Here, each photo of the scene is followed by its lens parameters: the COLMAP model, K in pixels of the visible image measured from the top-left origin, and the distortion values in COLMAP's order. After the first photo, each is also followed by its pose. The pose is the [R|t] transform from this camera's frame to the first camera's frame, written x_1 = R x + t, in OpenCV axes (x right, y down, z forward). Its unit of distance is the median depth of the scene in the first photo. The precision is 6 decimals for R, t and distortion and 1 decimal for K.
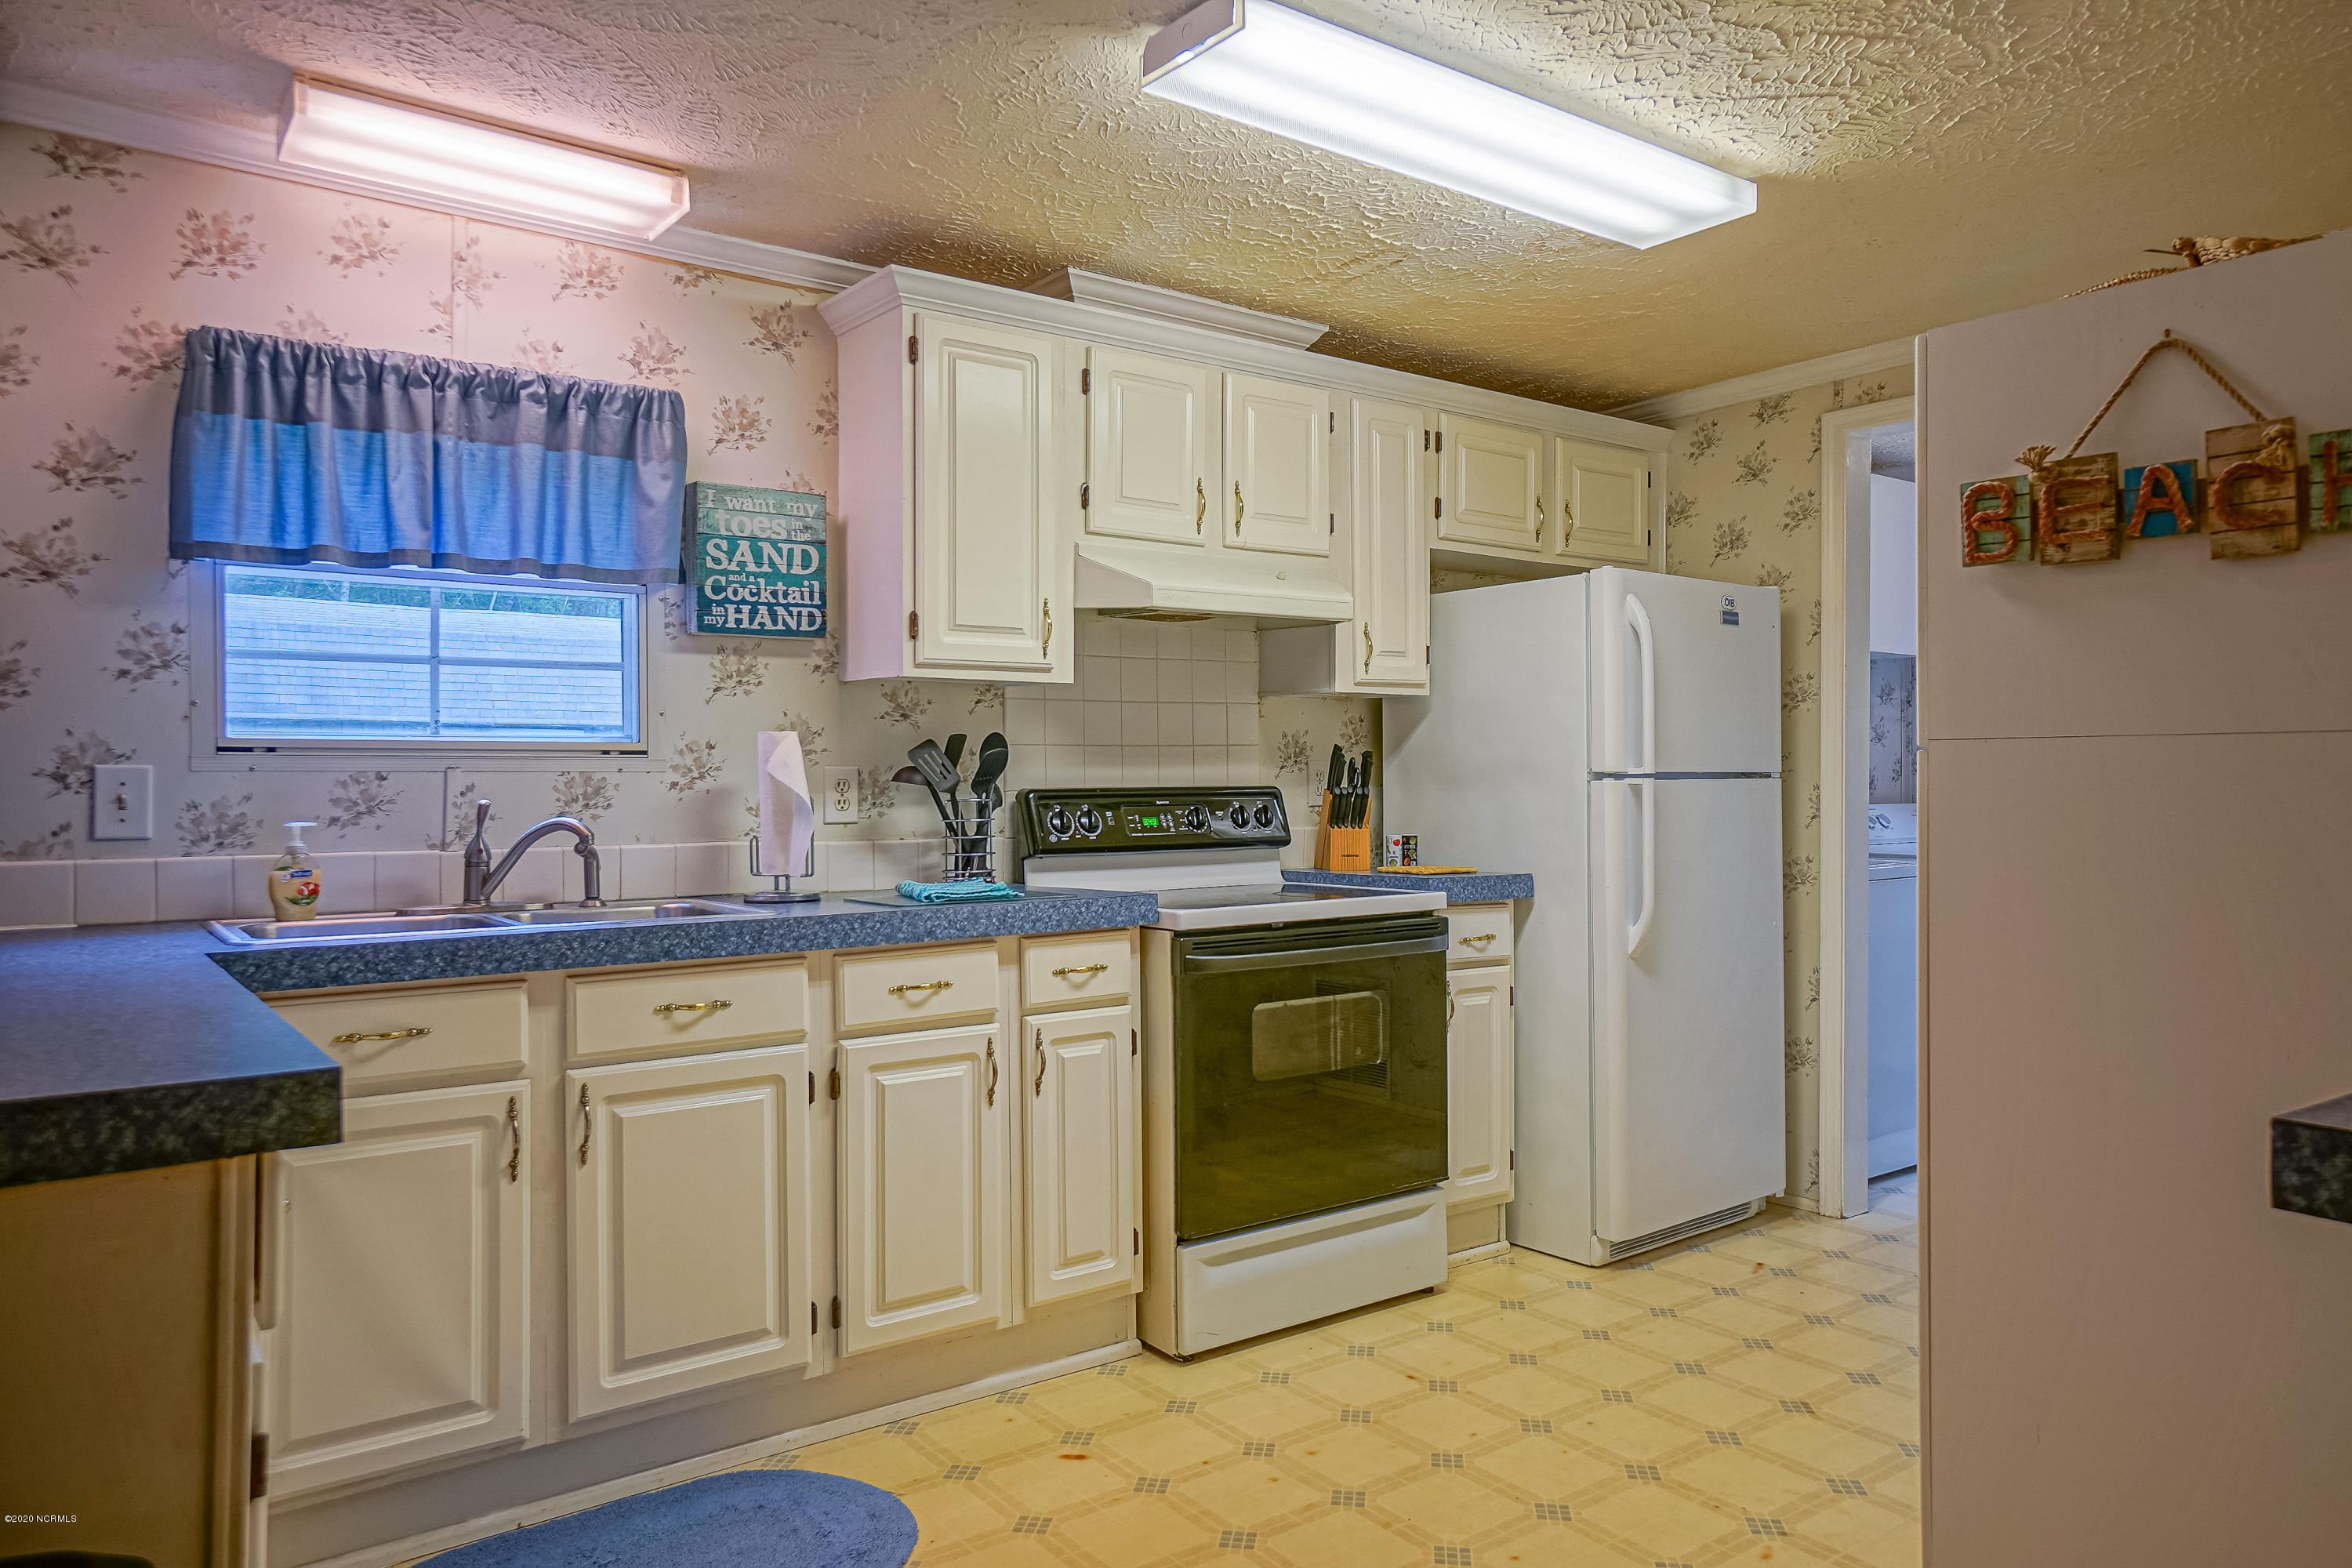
lens RADIAL K [[1502.9, 0, 1176.0], [0, 1502.9, 784.0], [0, 0, 1]] dist [-0.001260, -0.001682]
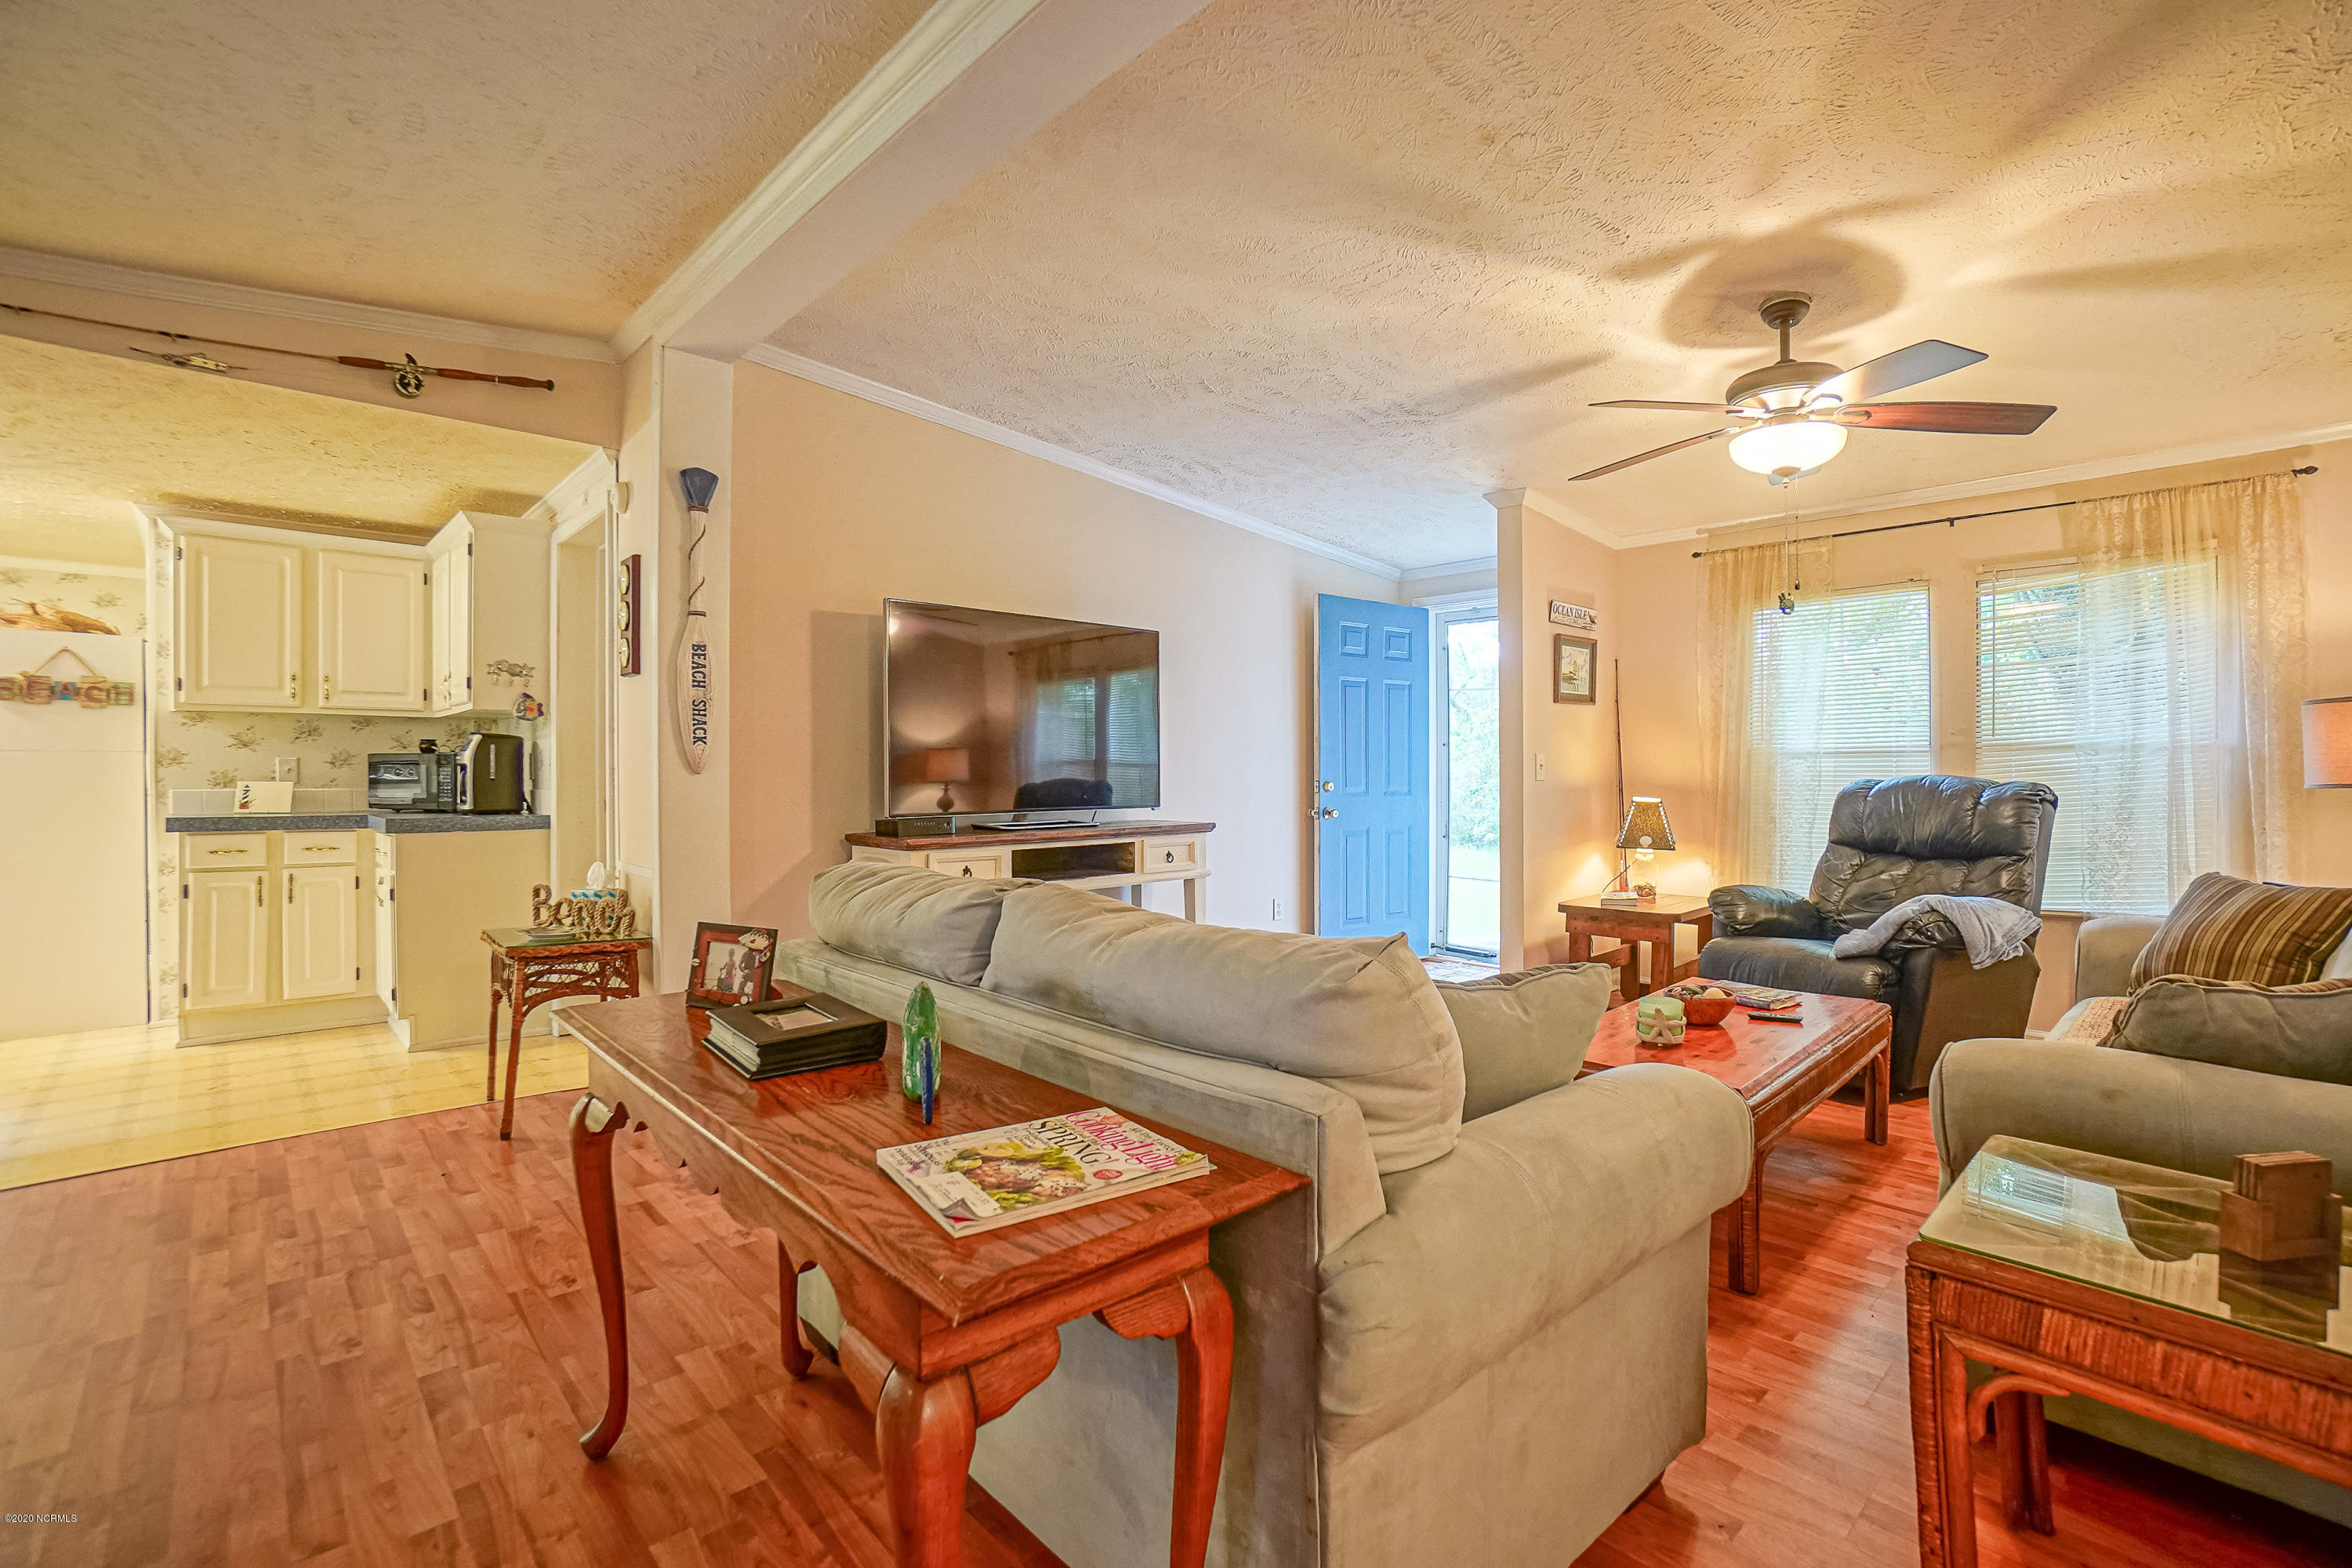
lens RADIAL K [[1056.6, 0, 1144.7], [0, 1056.6, 778.0], [0, 0, 1]] dist [-0.052570, 0.027579]
pose [[-0.107662, -0.007534, 0.994159, -1.049759], [0.003597, 0.999962, 0.007968, 0.012238], [-0.994181, 0.004434, -0.107631, -0.681814]]
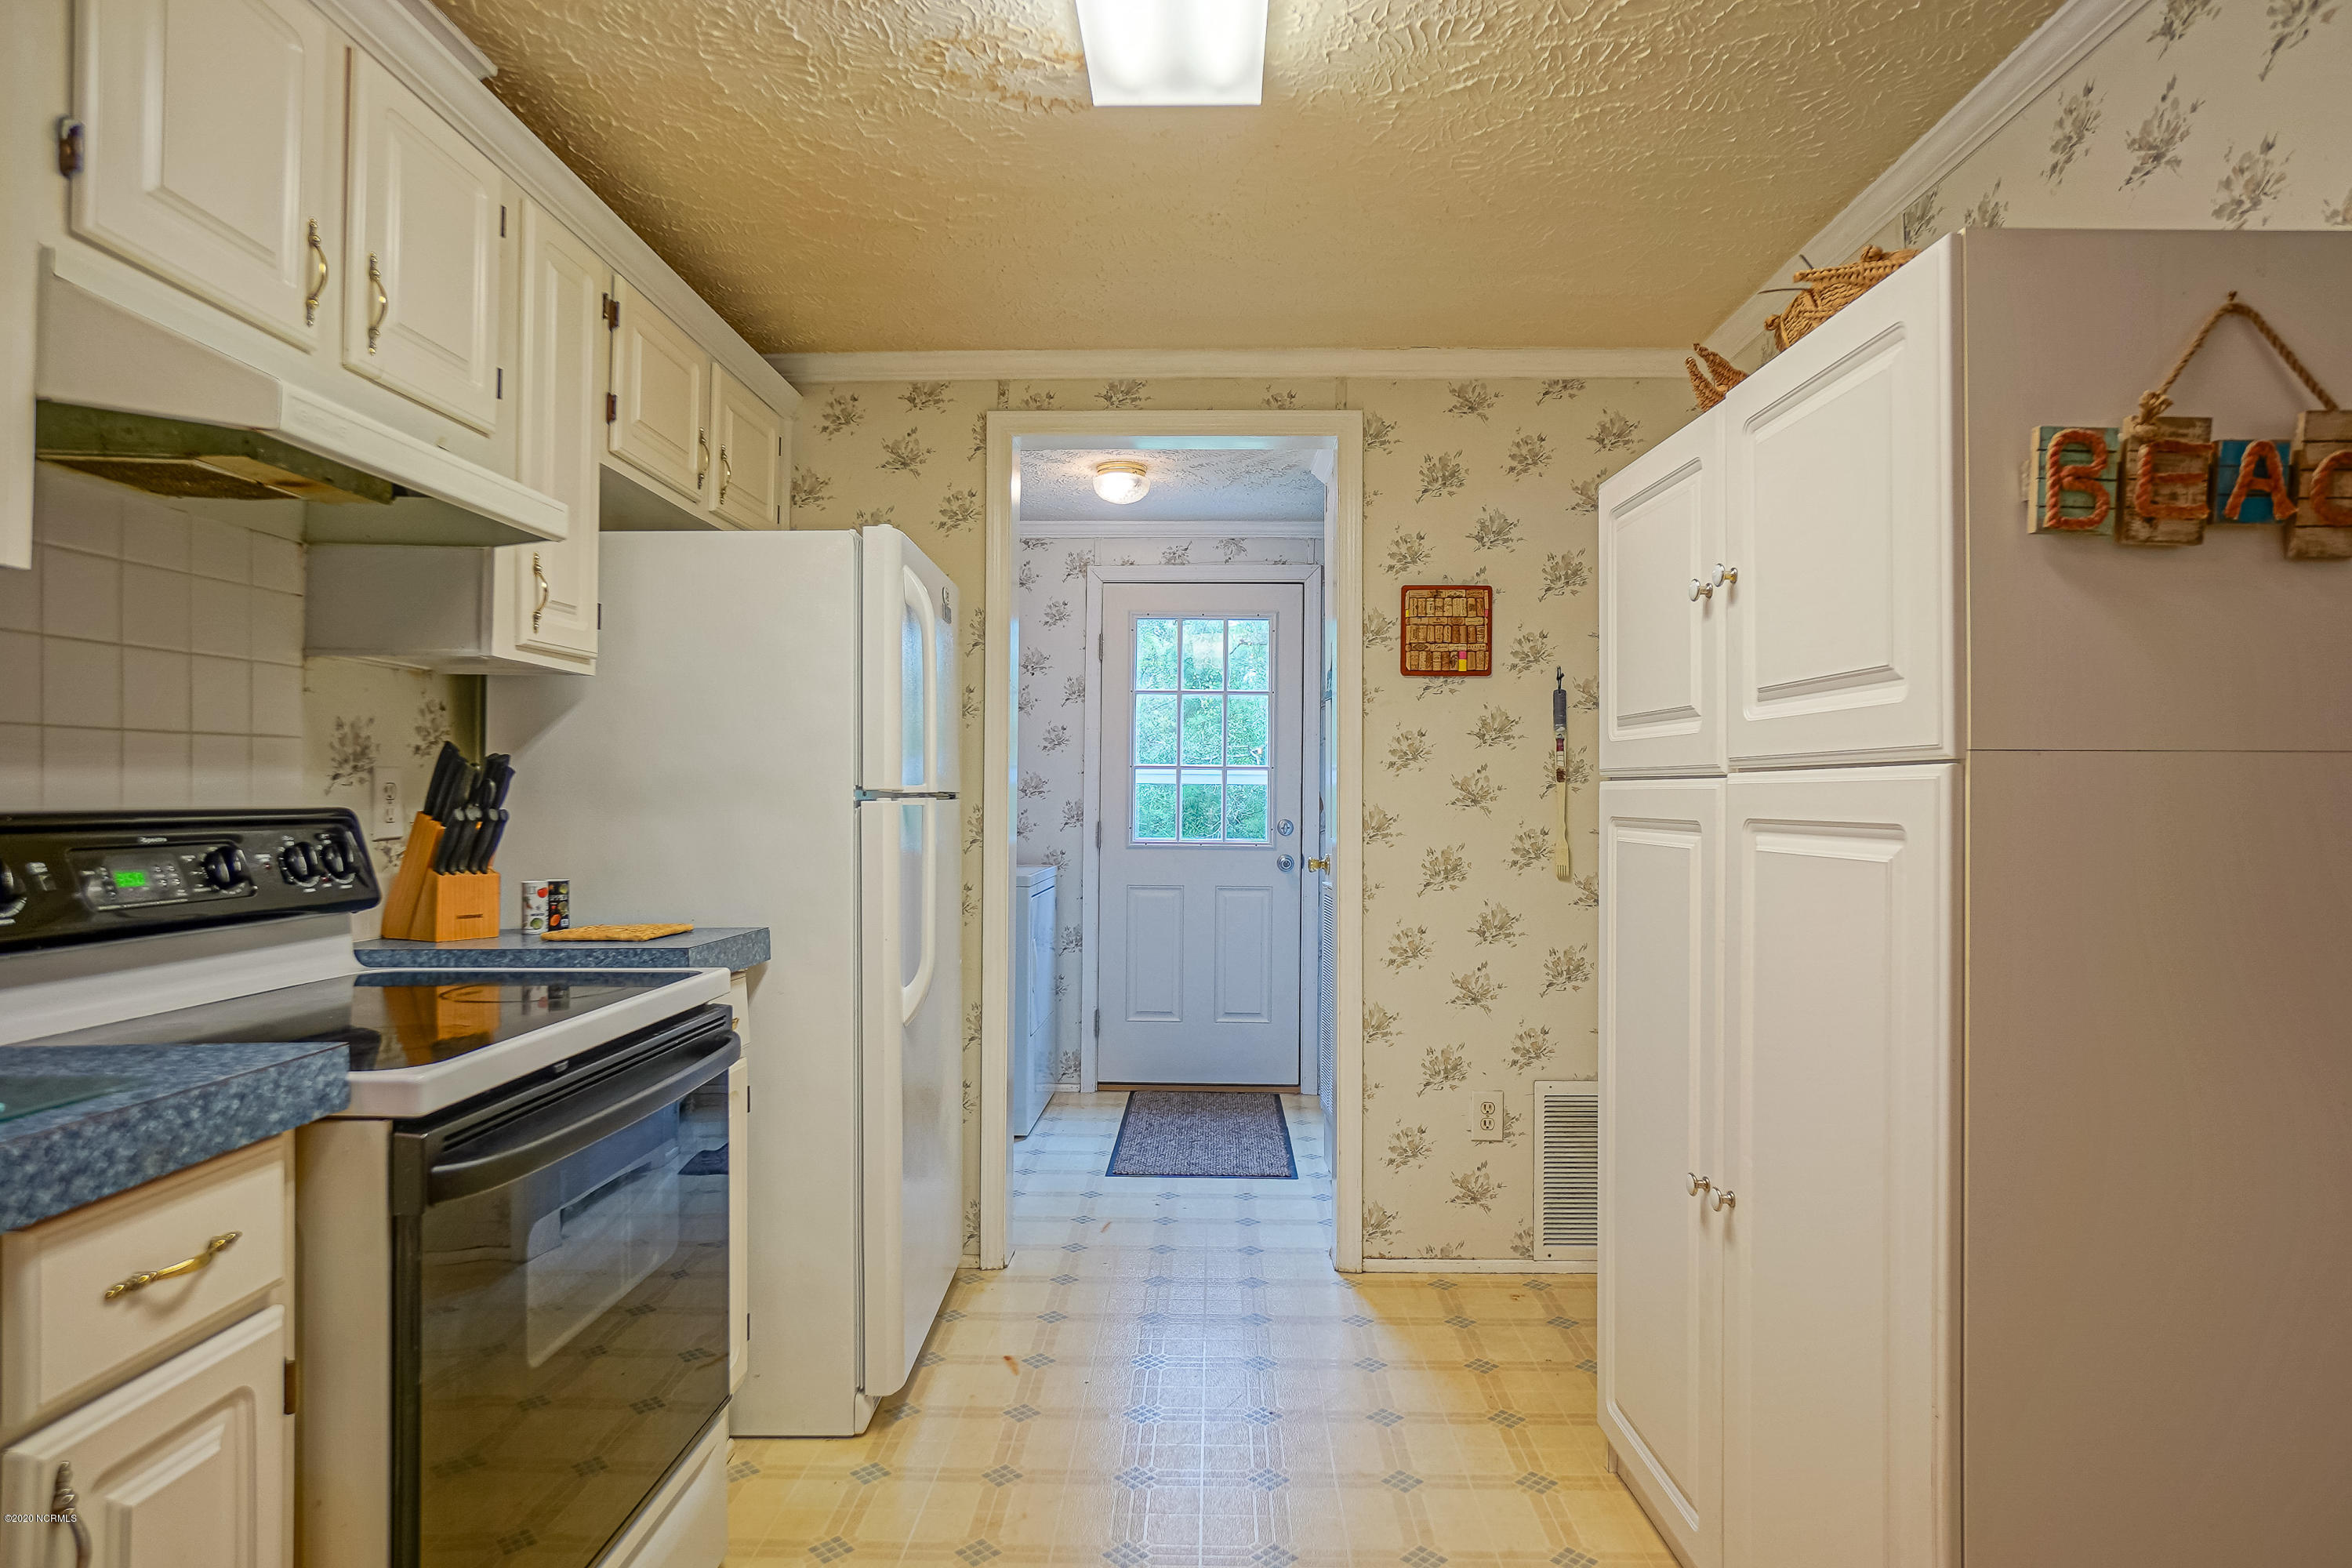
lens RADIAL K [[1276.0, 0, 1176.0], [0, 1276.0, 784.0], [0, 0, 1]] dist [-0.028074, 0.018967]
pose [[0.612690, 0.014205, 0.790196, -0.137701], [-0.001561, 0.999858, -0.016763, -0.000187], [-0.790322, 0.009037, 0.612625, 0.473222]]
